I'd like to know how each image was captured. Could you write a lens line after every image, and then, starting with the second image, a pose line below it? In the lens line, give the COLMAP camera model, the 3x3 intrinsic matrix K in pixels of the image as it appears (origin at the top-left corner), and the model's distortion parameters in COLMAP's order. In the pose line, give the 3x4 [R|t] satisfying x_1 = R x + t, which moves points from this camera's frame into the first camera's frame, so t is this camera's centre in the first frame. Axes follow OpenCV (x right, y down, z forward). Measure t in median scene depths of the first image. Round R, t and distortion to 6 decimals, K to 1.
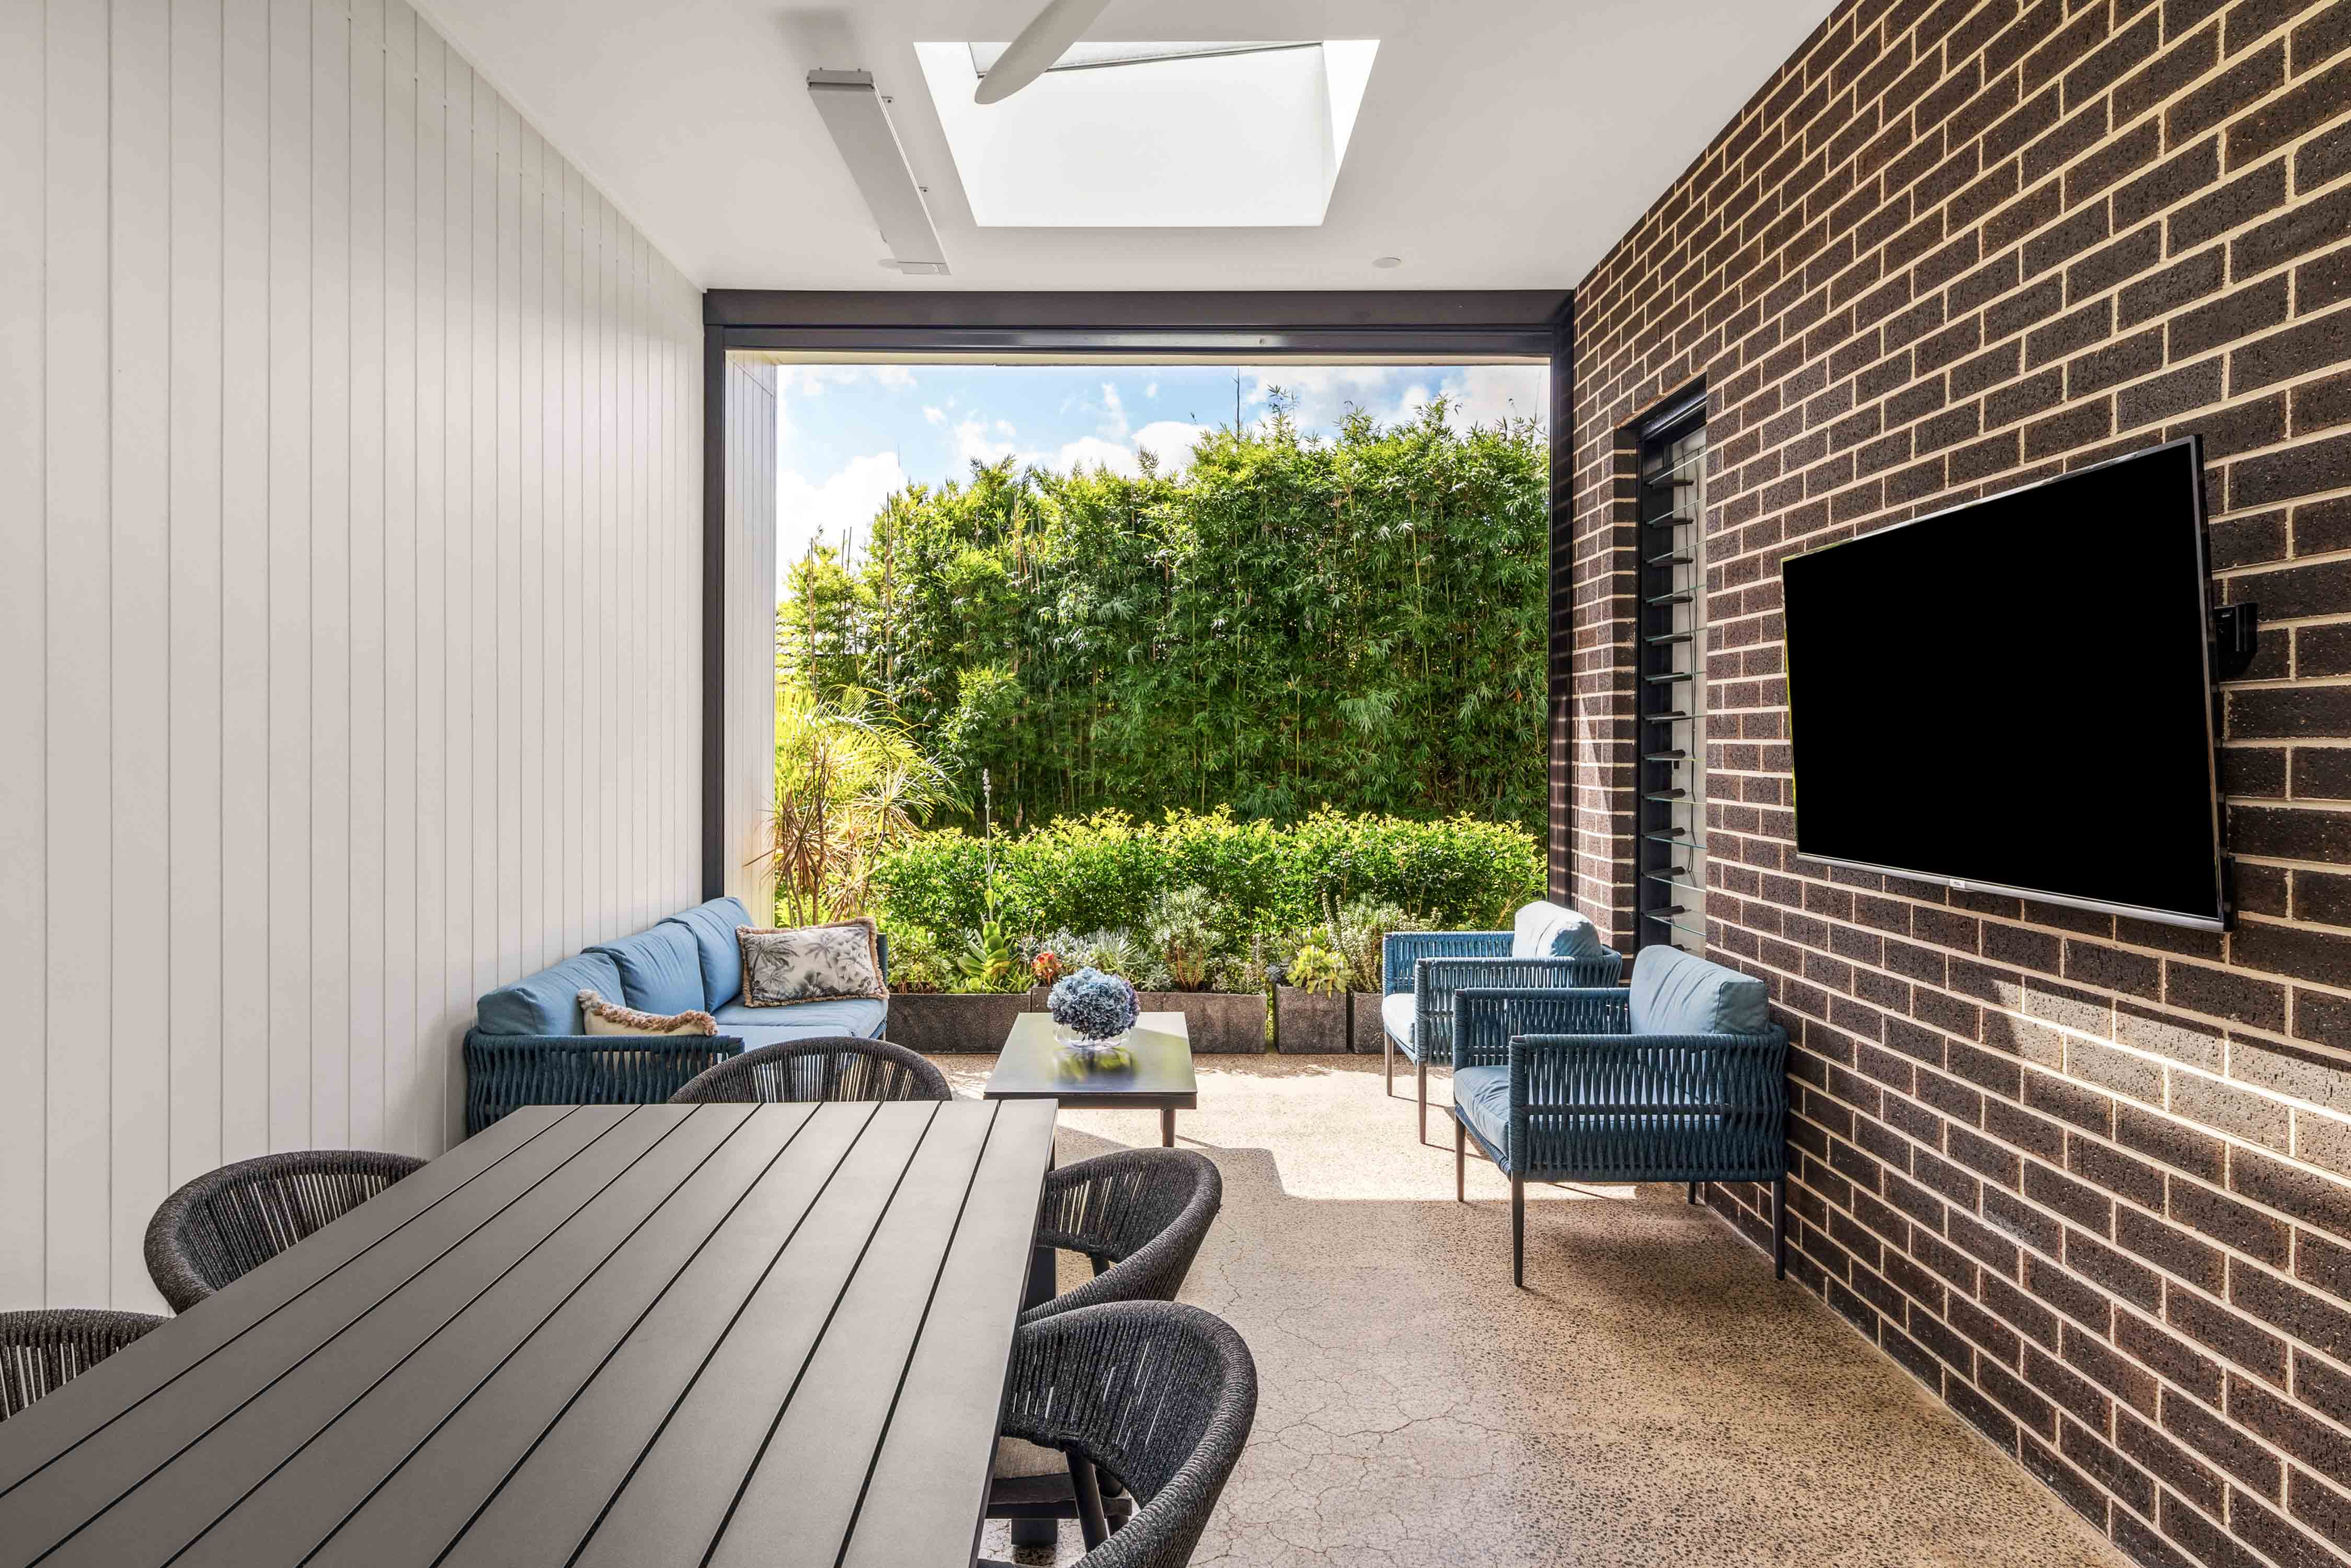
lens RADIAL K [[1332.1, 0, 1170.3], [0, 1332.1, 746.1], [0, 0, 1]] dist [-0.002837, -0.000441]
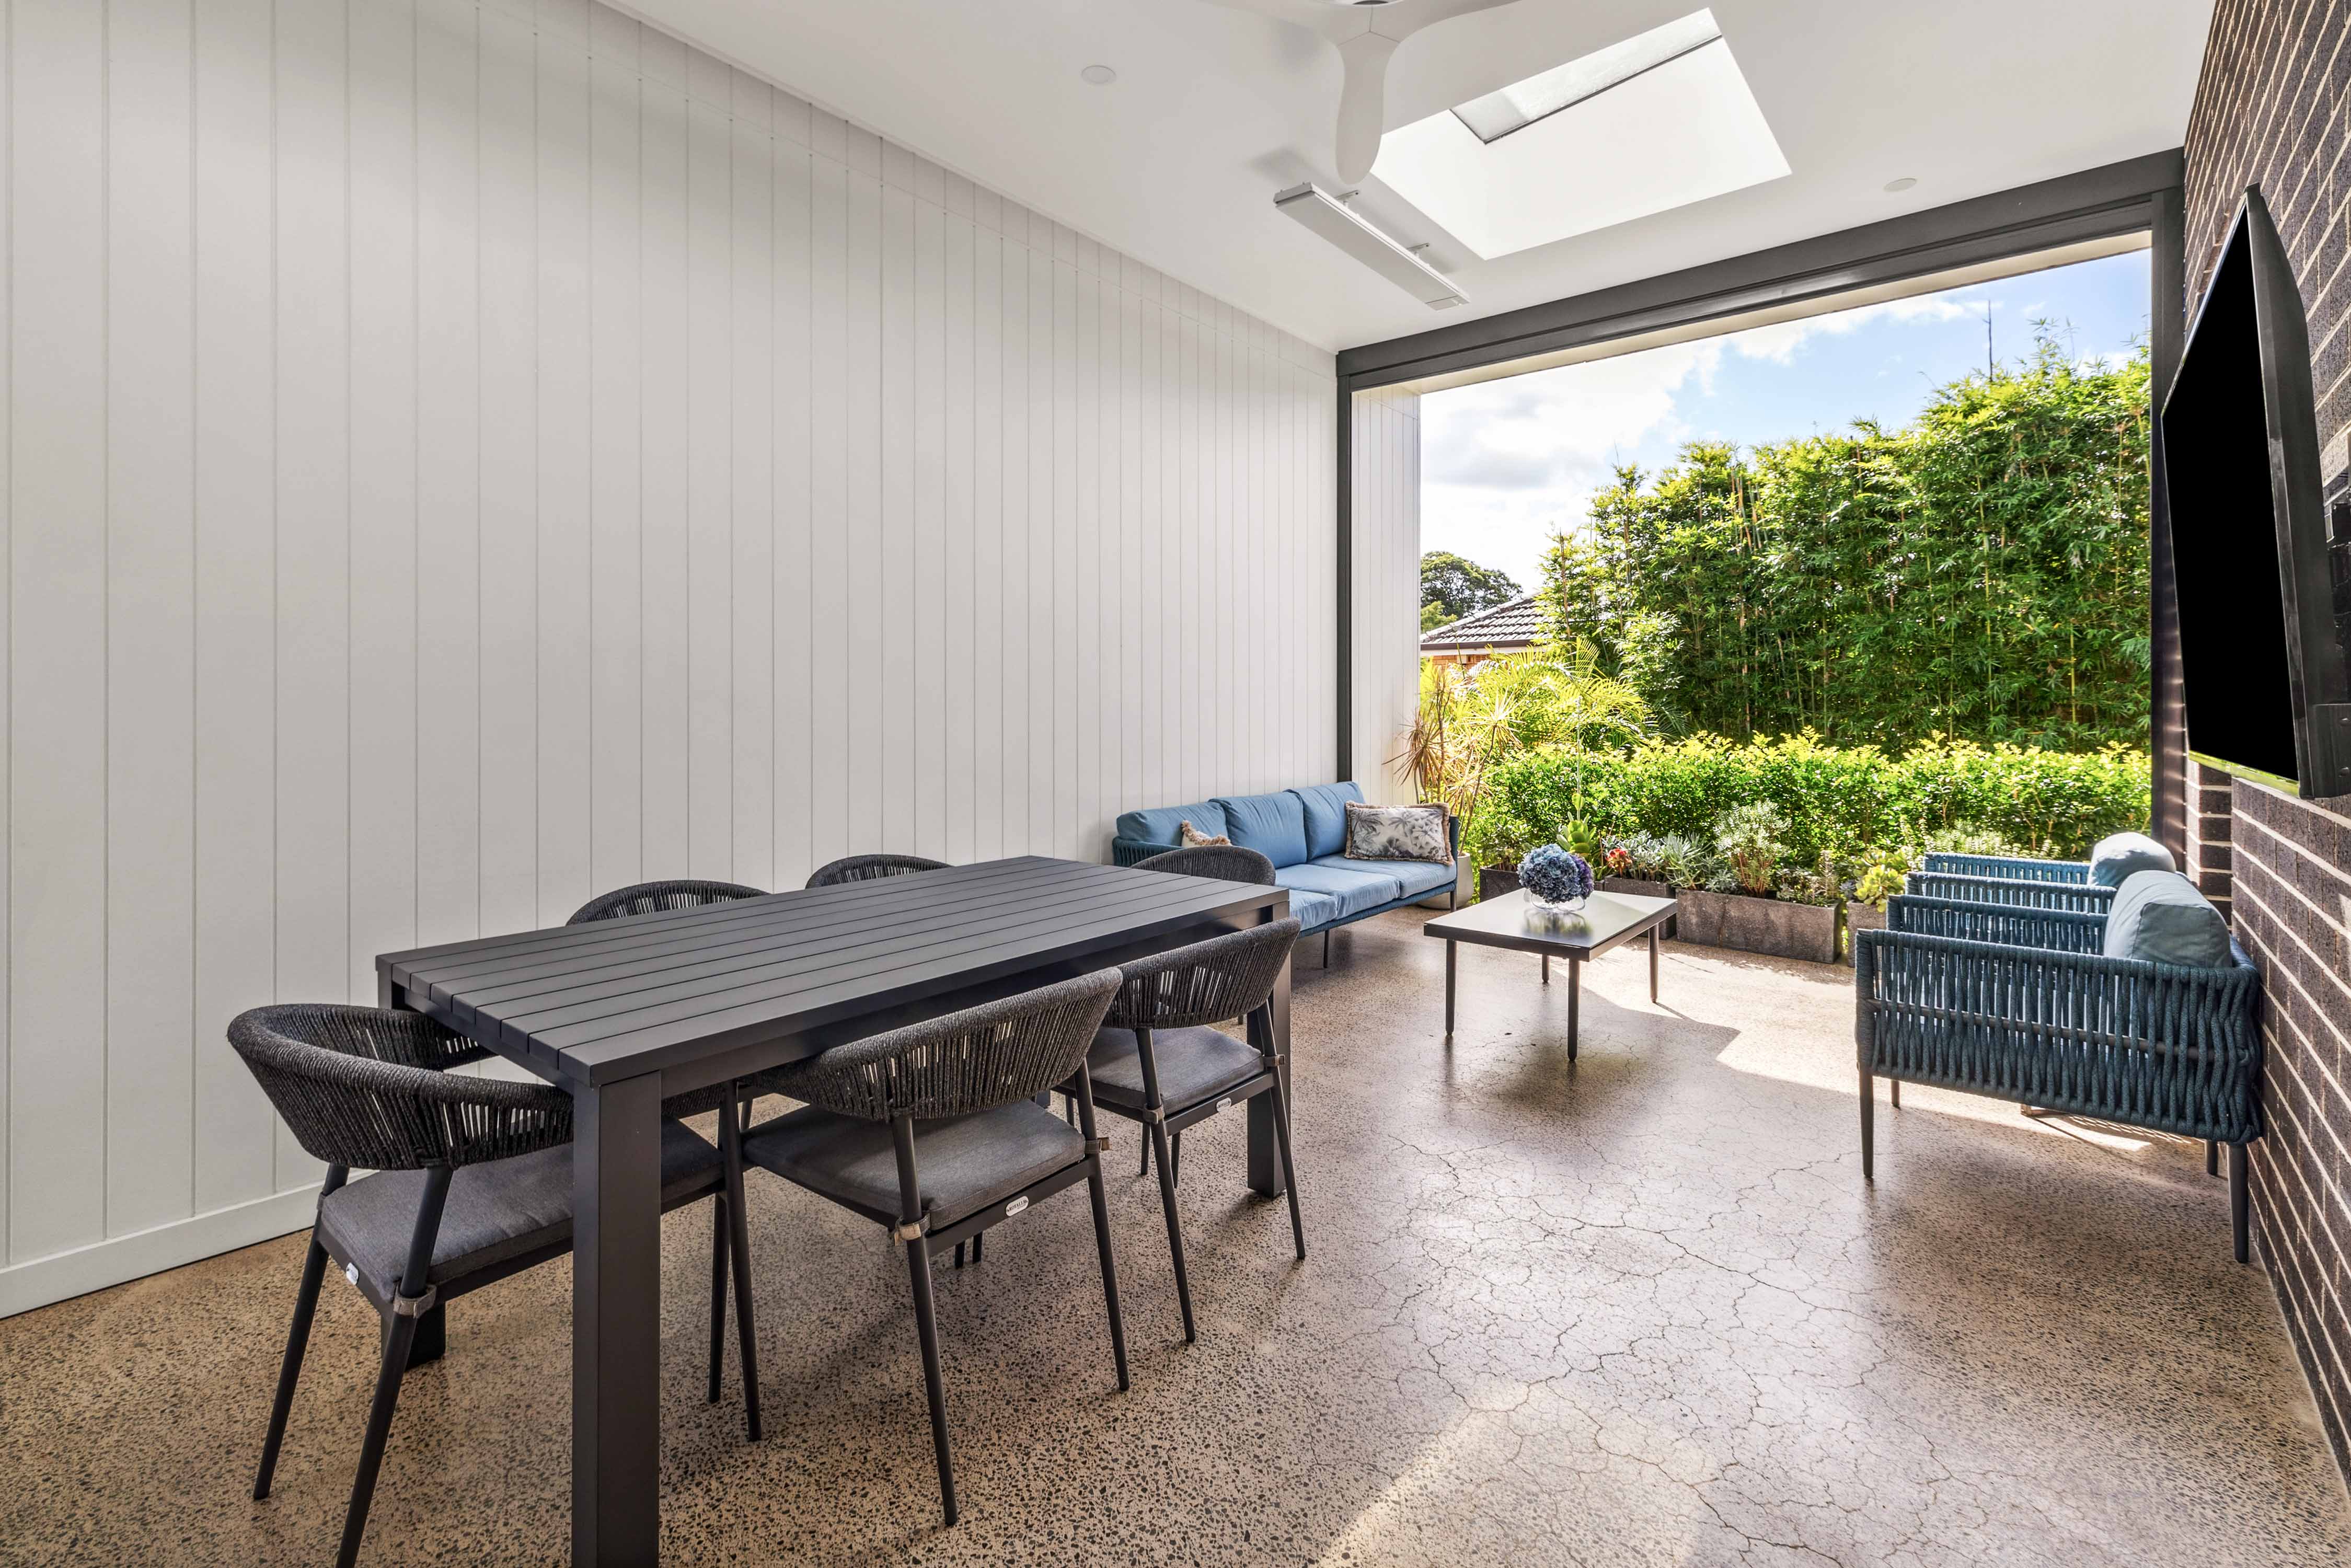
lens RADIAL K [[1060.0, 0, 1174.4], [0, 1060.0, 701.0], [0, 0, 1]] dist [-0.000041, 0.000322]
pose [[0.762773, 0.002669, -0.646661, 0.245109], [-0.005169, 0.999985, -0.001970, 0.031152], [0.646645, 0.004845, 0.762775, 0.027813]]
